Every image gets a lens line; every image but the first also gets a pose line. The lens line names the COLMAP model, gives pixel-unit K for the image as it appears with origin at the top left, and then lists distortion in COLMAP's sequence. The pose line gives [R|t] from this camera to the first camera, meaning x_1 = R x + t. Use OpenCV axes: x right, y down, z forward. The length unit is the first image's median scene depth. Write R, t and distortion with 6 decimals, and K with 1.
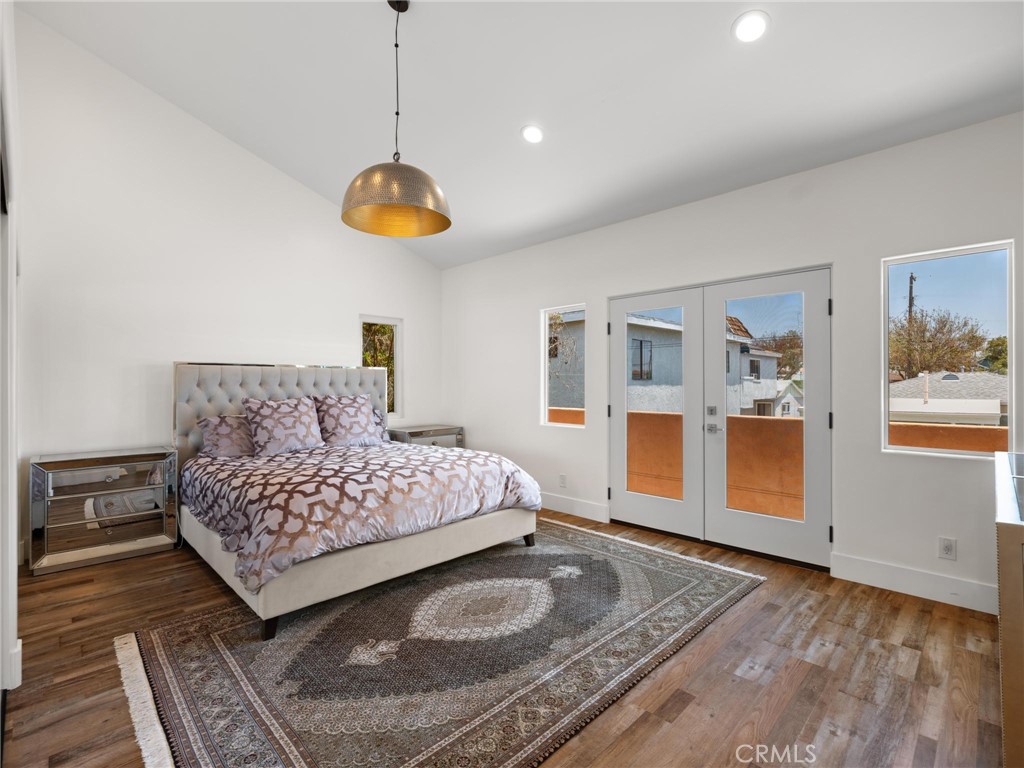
lens RADIAL K [[475.1, 0, 508.1], [0, 475.1, 388.2], [0, 0, 1]] dist [0.004259, -0.002252]
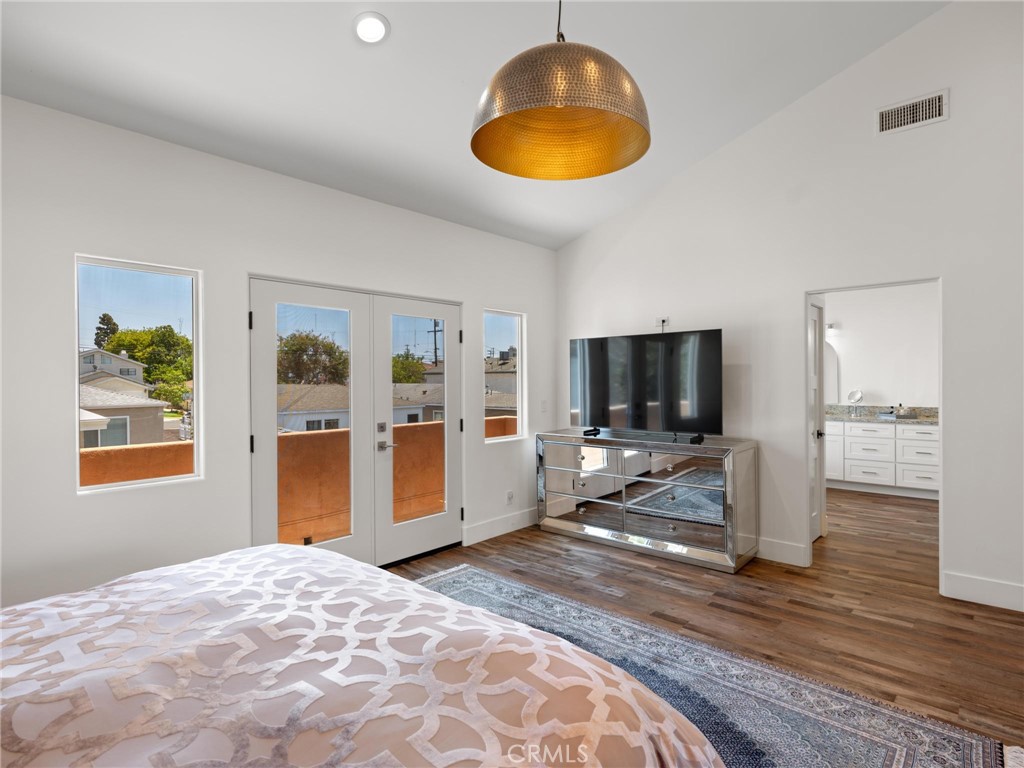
lens RADIAL K [[548.5, 0, 506.6], [0, 548.5, 384.8], [0, 0, 1]] dist [-0.001701, -0.000975]
pose [[-0.055525, -0.001361, 0.998456, -0.740760], [0.014197, 0.999897, 0.002152, -0.038601], [-0.998356, 0.014295, -0.055500, 0.891087]]
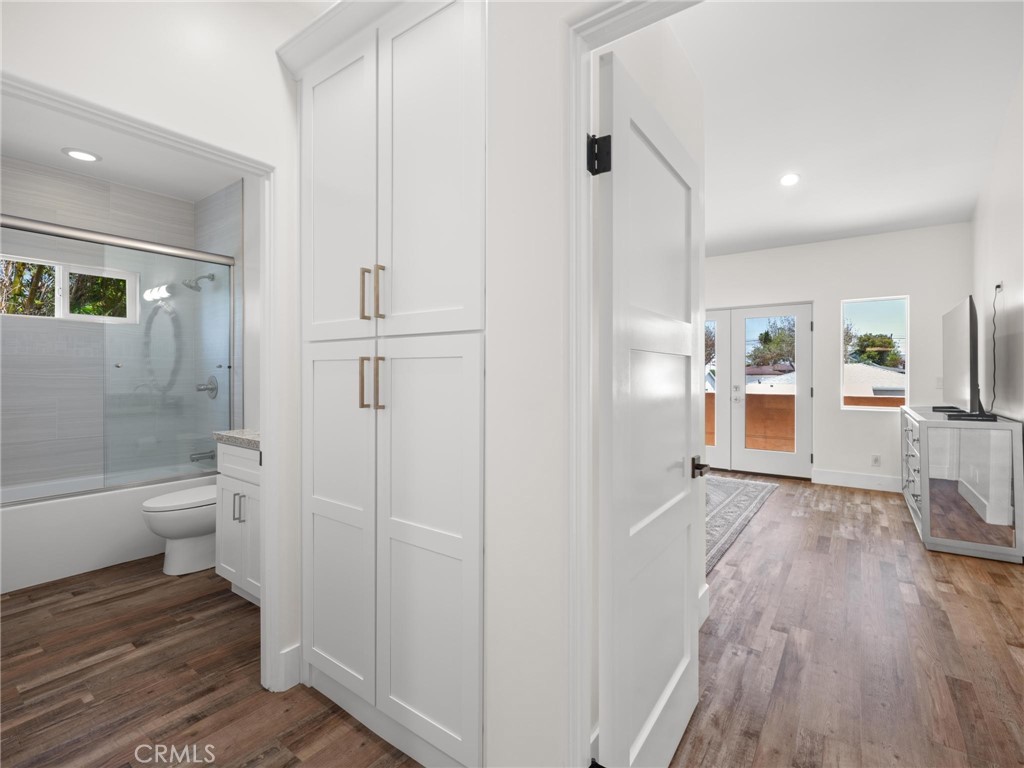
lens RADIAL K [[475.1, 0, 504.0], [0, 475.1, 377.7], [0, 0, 1]] dist [0.004259, -0.002252]
pose [[0.987889, 0.004616, 0.155094, -0.634736], [-0.005211, 0.999981, 0.003434, 0.014242], [-0.155075, -0.004201, 0.987894, -0.481694]]
